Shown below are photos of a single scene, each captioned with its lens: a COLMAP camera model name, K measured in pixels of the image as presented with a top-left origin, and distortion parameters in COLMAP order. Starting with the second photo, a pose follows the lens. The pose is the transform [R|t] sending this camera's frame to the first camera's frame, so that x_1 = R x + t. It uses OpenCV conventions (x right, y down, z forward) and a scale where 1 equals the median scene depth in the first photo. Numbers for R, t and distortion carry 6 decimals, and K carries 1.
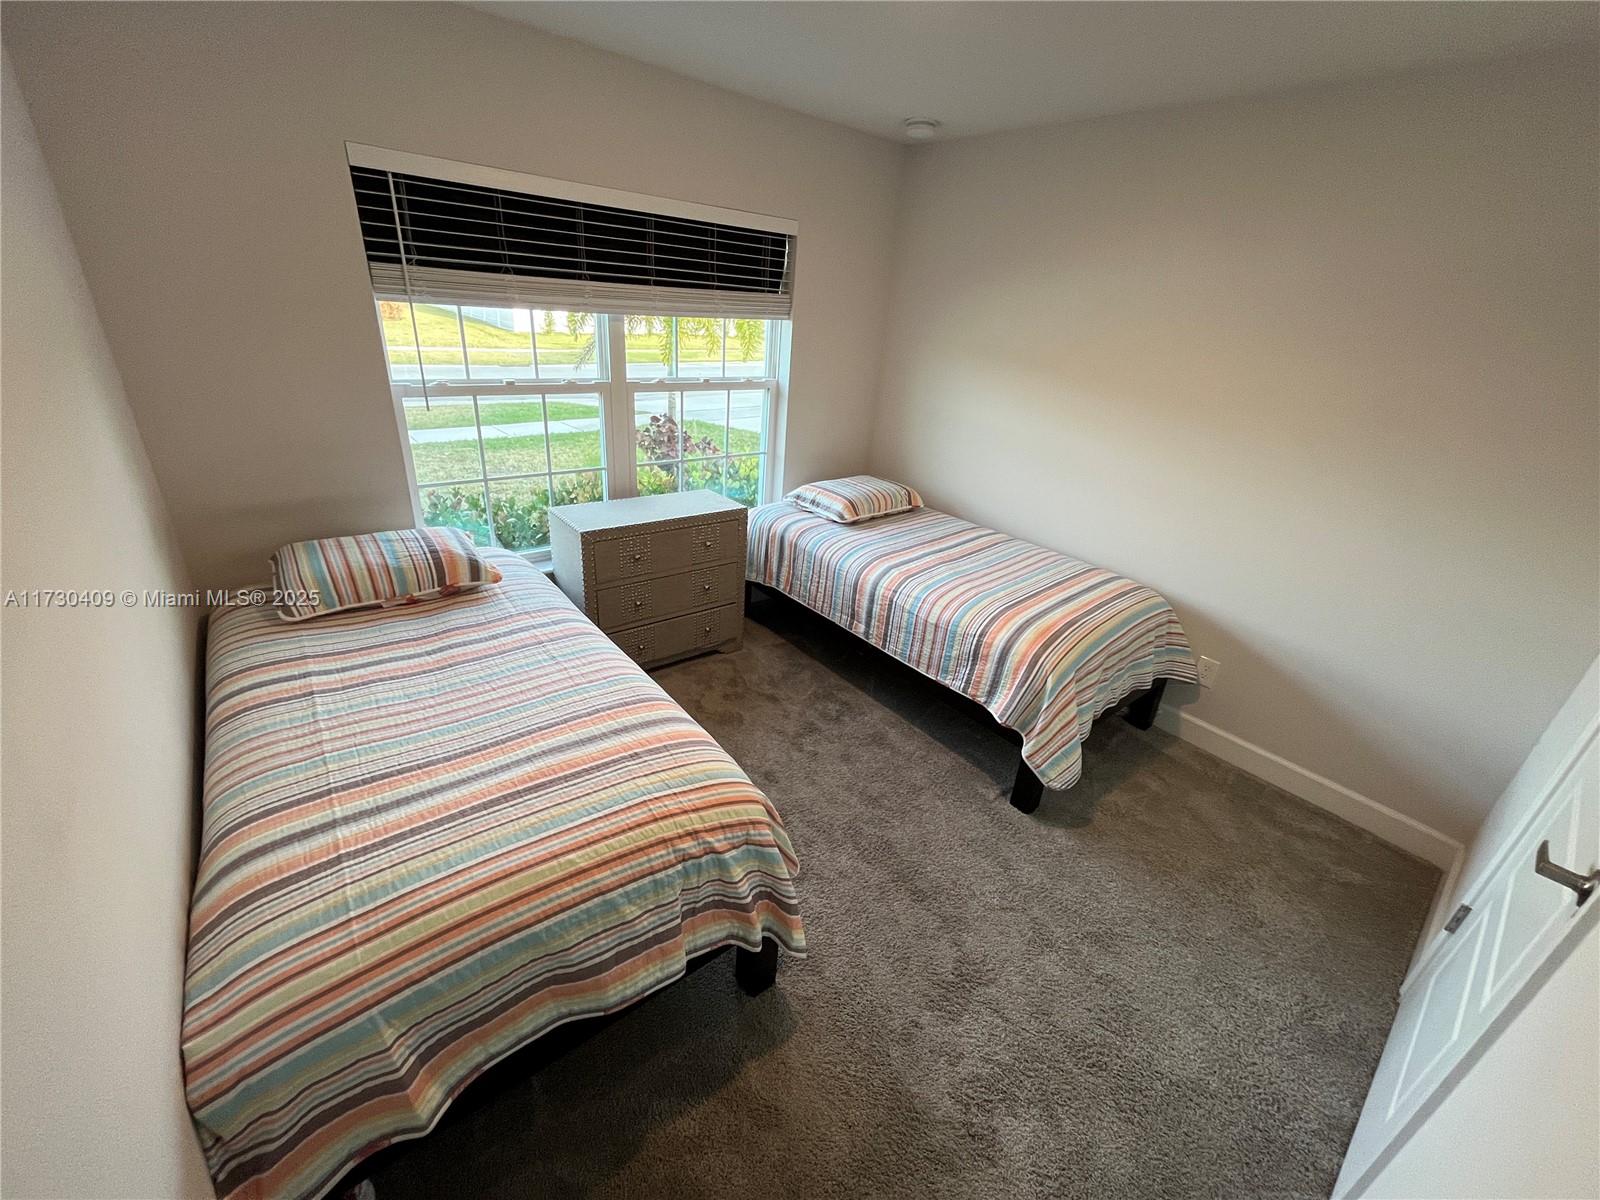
lens RADIAL K [[653.3, 0, 800.1], [0, 653.3, 600.9], [0, 0, 1]] dist [0.006026, 0.000201]
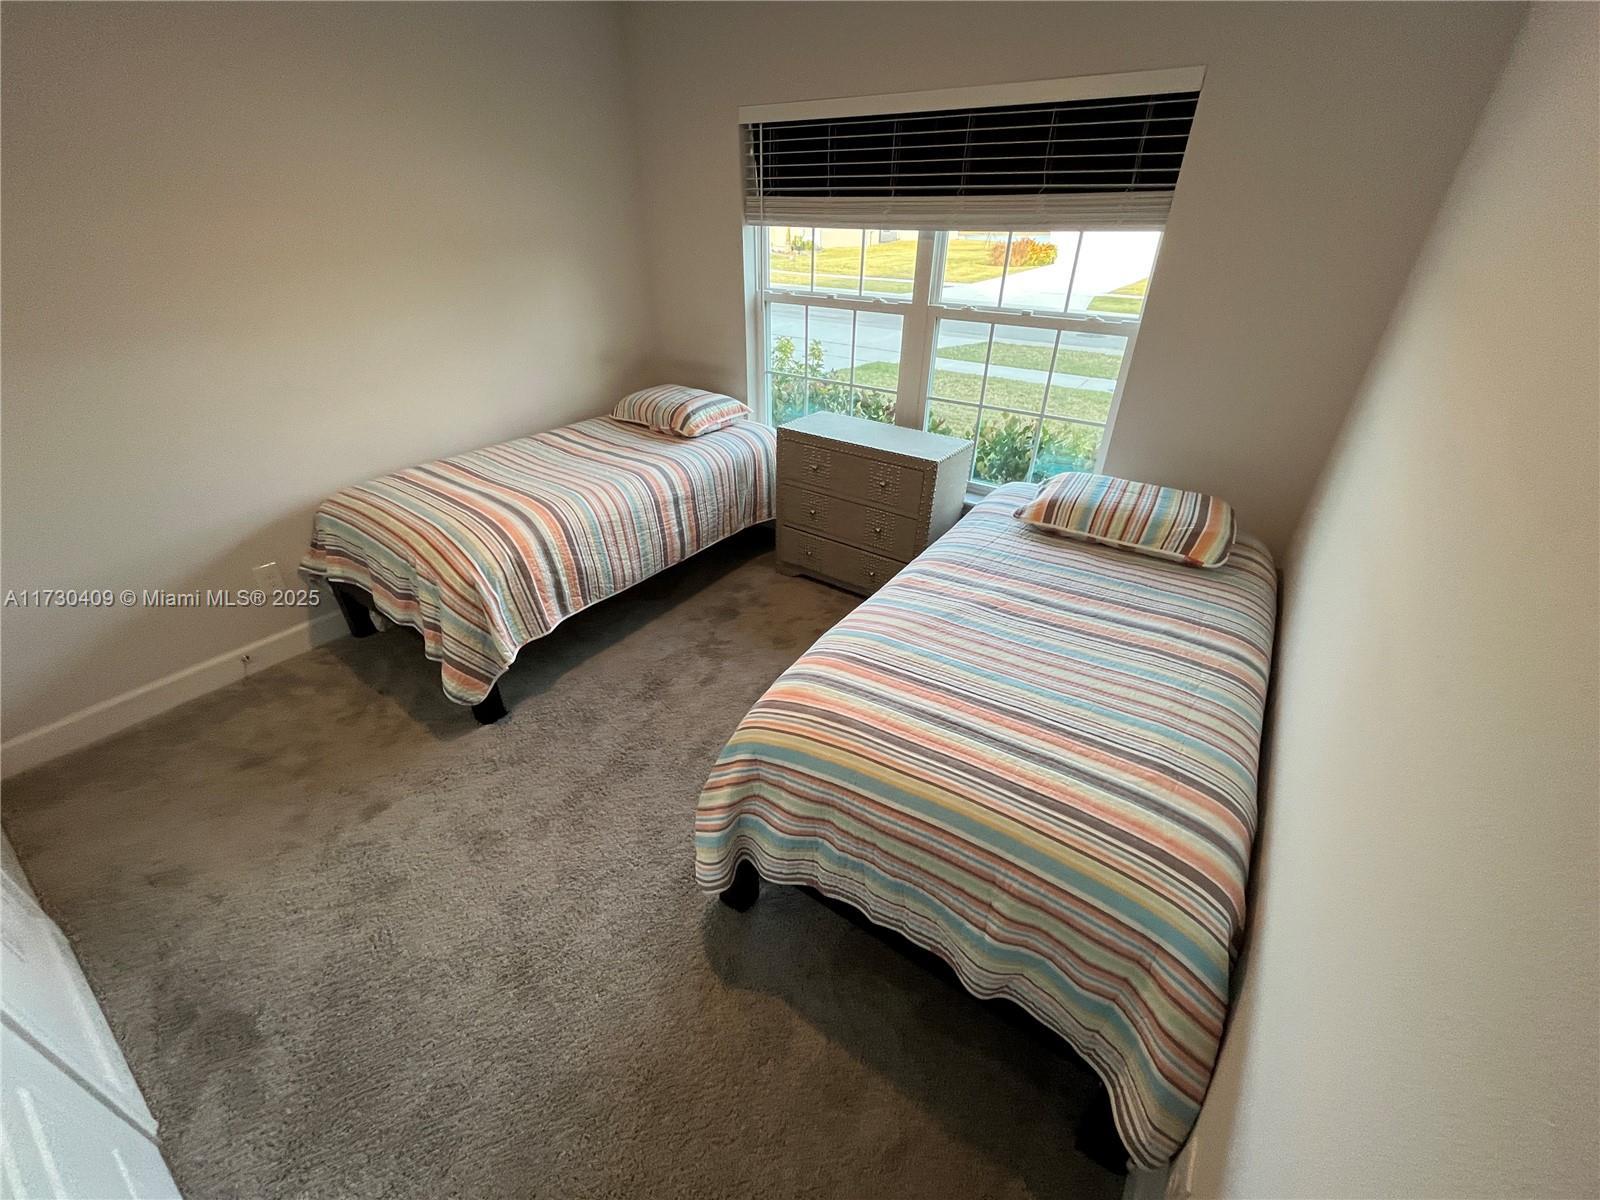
lens RADIAL K [[653.3, 0, 796.3], [0, 653.3, 604.3], [0, 0, 1]] dist [0.006026, 0.000201]
pose [[0.272143, 0.443270, -0.854079, 0.782572], [-0.386235, 0.863261, 0.324966, -0.215140], [0.881341, 0.241437, 0.406136, 0.608067]]
